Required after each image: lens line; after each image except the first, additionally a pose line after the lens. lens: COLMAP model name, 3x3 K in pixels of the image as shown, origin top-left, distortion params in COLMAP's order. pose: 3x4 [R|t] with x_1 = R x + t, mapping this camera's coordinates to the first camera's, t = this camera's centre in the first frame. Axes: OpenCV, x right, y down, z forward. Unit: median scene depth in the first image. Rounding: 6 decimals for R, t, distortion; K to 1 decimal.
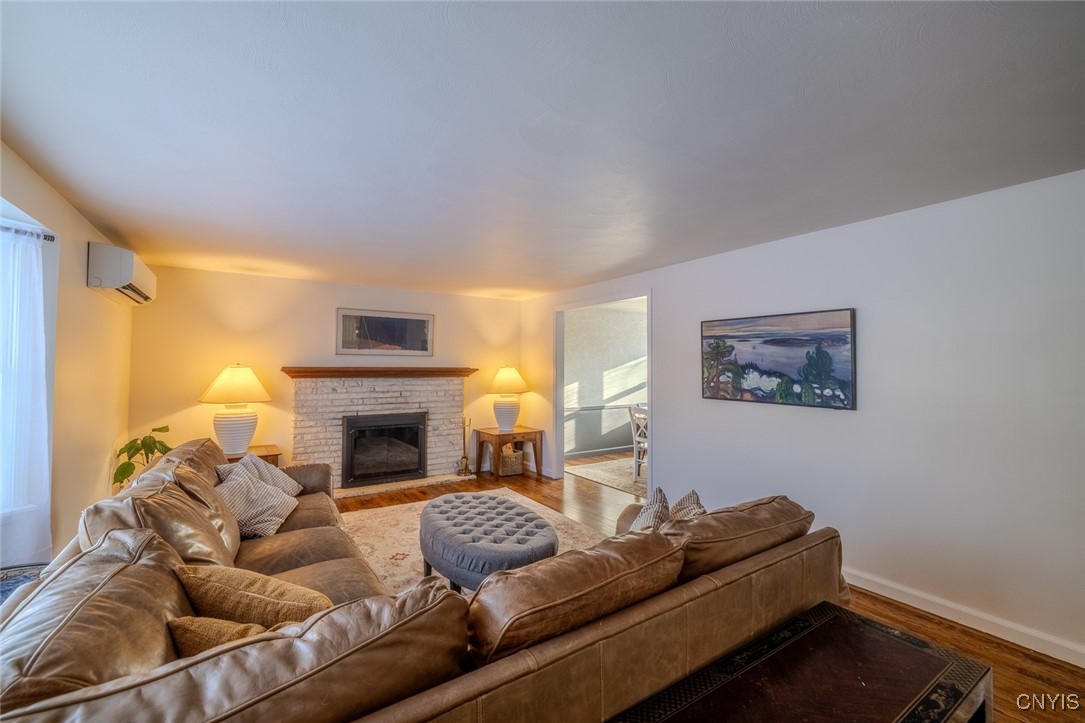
lens RADIAL K [[455.3, 0, 541.6], [0, 455.3, 367.7], [0, 0, 1]] dist [-0.003600, 0.001302]
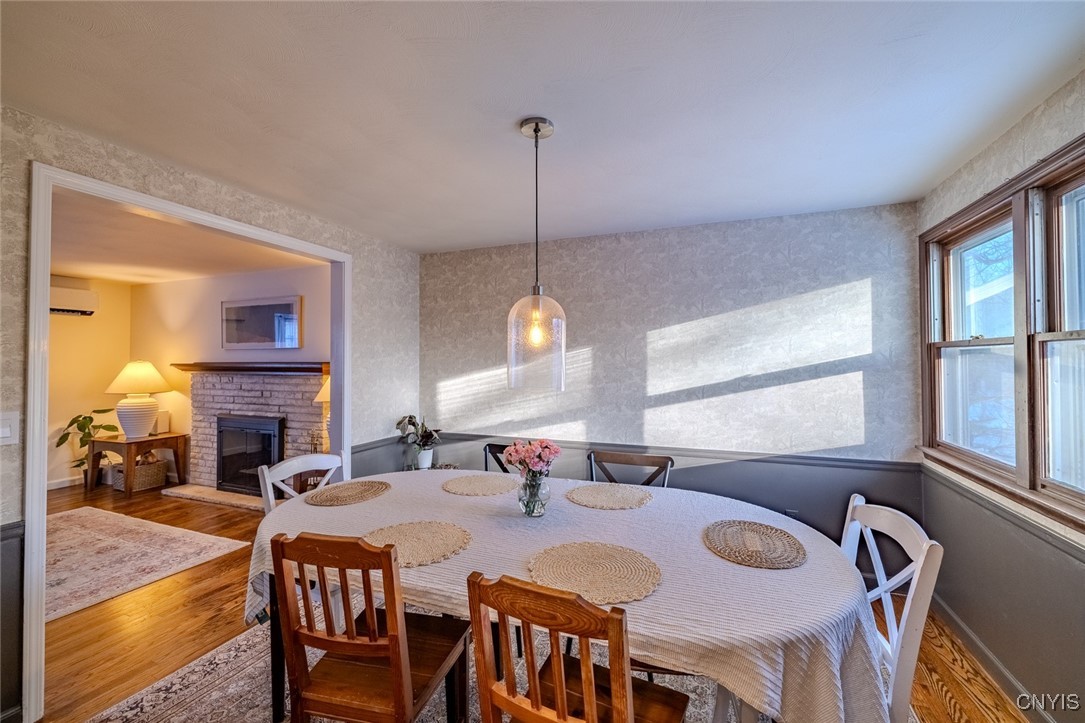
lens RADIAL K [[455.3, 0, 538.5], [0, 455.3, 354.2], [0, 0, 1]] dist [-0.003600, 0.001302]
pose [[0.561928, -0.015672, -0.827038, 0.696883], [0.005977, 0.999871, -0.014886, -0.000396], [0.827165, 0.003421, 0.561949, 0.960174]]
